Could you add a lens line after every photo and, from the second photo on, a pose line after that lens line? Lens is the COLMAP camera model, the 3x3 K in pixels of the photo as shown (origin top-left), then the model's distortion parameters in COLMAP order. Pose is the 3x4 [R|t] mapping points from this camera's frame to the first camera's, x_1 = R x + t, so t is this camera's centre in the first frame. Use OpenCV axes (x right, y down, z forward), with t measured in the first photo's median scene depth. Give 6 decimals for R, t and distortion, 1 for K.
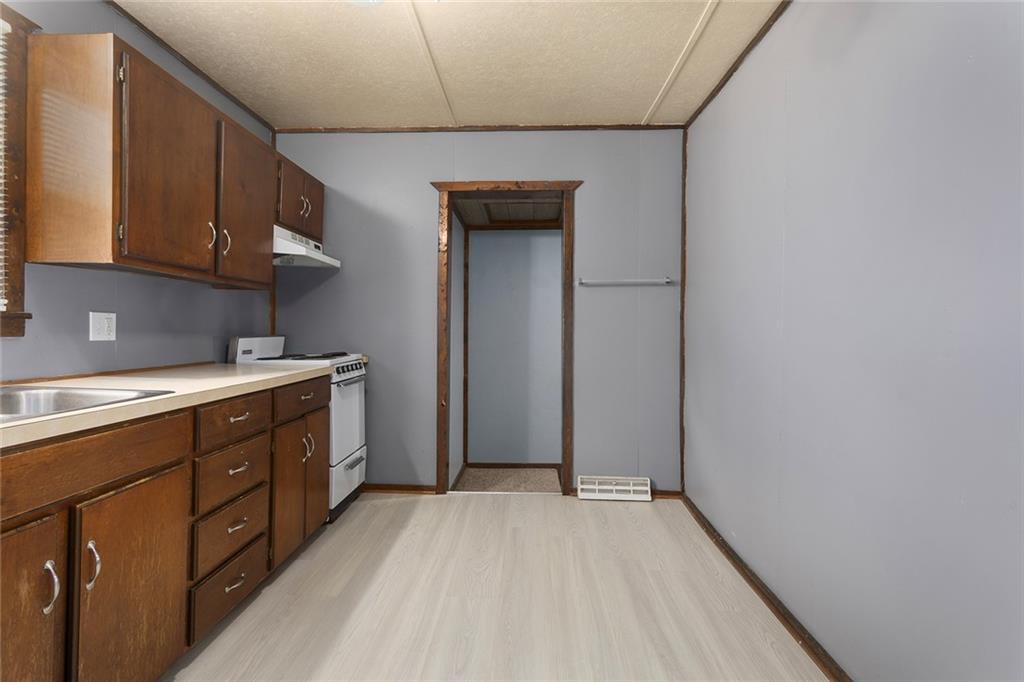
lens RADIAL K [[505.6, 0, 510.1], [0, 505.6, 314.2], [0, 0, 1]] dist [0.000243, 0.000137]
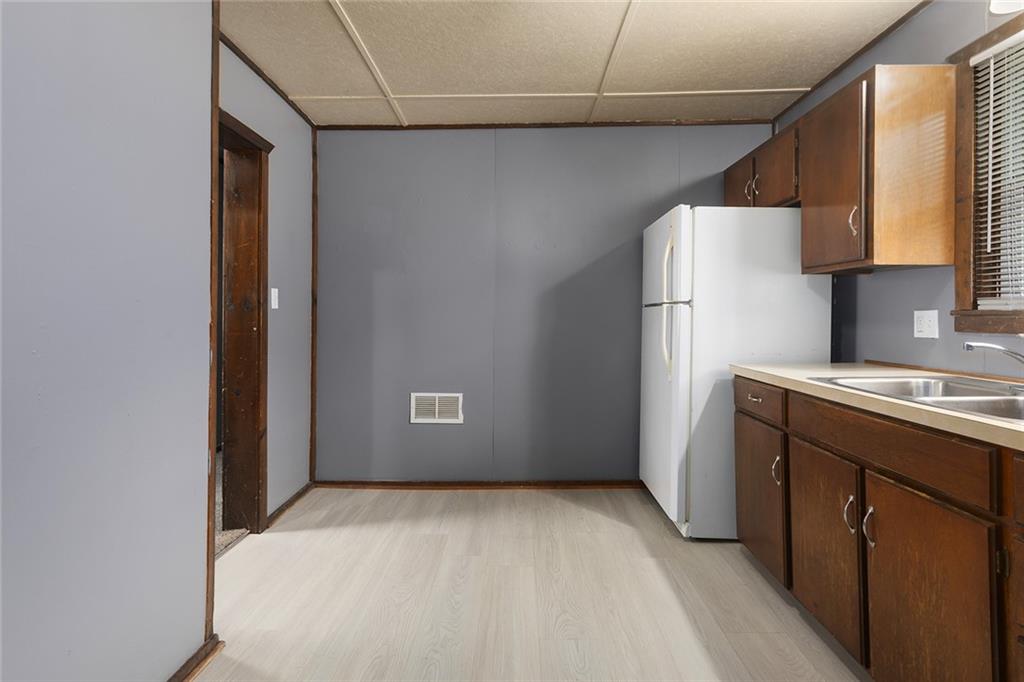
lens RADIAL K [[505.6, 0, 510.1], [0, 505.6, 314.2], [0, 0, 1]] dist [0.000243, 0.000137]
pose [[-0.999603, 0.002943, -0.028025, 0.034504], [0.003850, 0.999468, -0.032376, 0.034627], [0.027915, -0.032471, -0.999083, 1.918768]]
